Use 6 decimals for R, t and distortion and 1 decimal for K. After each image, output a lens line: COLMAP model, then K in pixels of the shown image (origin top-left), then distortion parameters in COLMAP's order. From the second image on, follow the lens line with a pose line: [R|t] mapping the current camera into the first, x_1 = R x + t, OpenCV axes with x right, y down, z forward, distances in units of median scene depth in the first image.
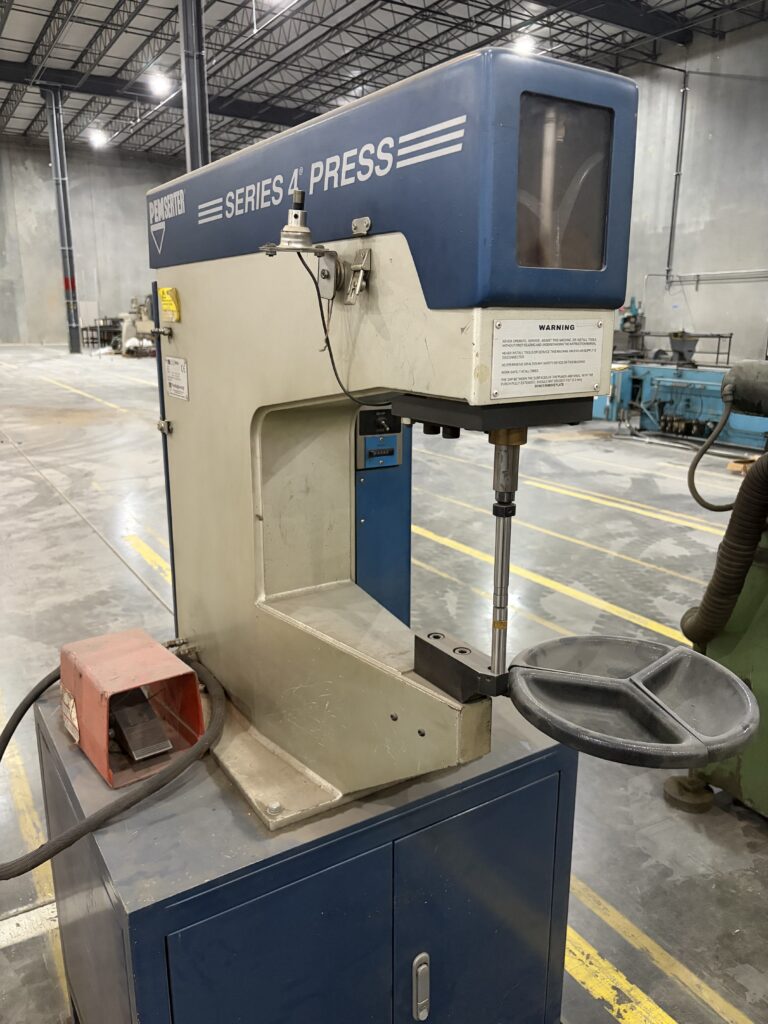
lens RADIAL K [[775.7, 0, 384.8], [0, 775.7, 510.9], [0, 0, 1]] dist [0.027168, -0.024011]
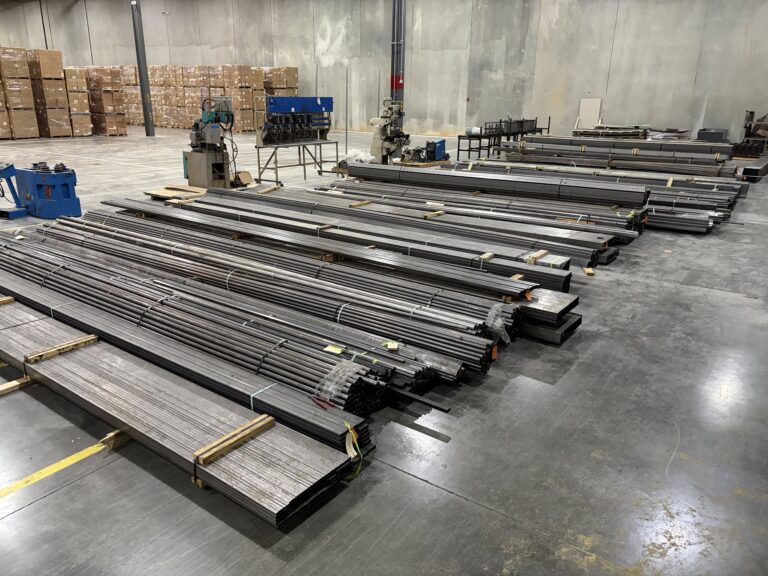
lens RADIAL K [[581.8, 0, 383.3], [0, 581.8, 288.2], [0, 0, 1]] dist [0.027168, -0.024011]
pose [[0.369090, 0.292744, -0.882085, 0.206659], [-0.237539, 0.947288, 0.214990, -0.155016], [0.898525, 0.130179, 0.419173, 0.548366]]
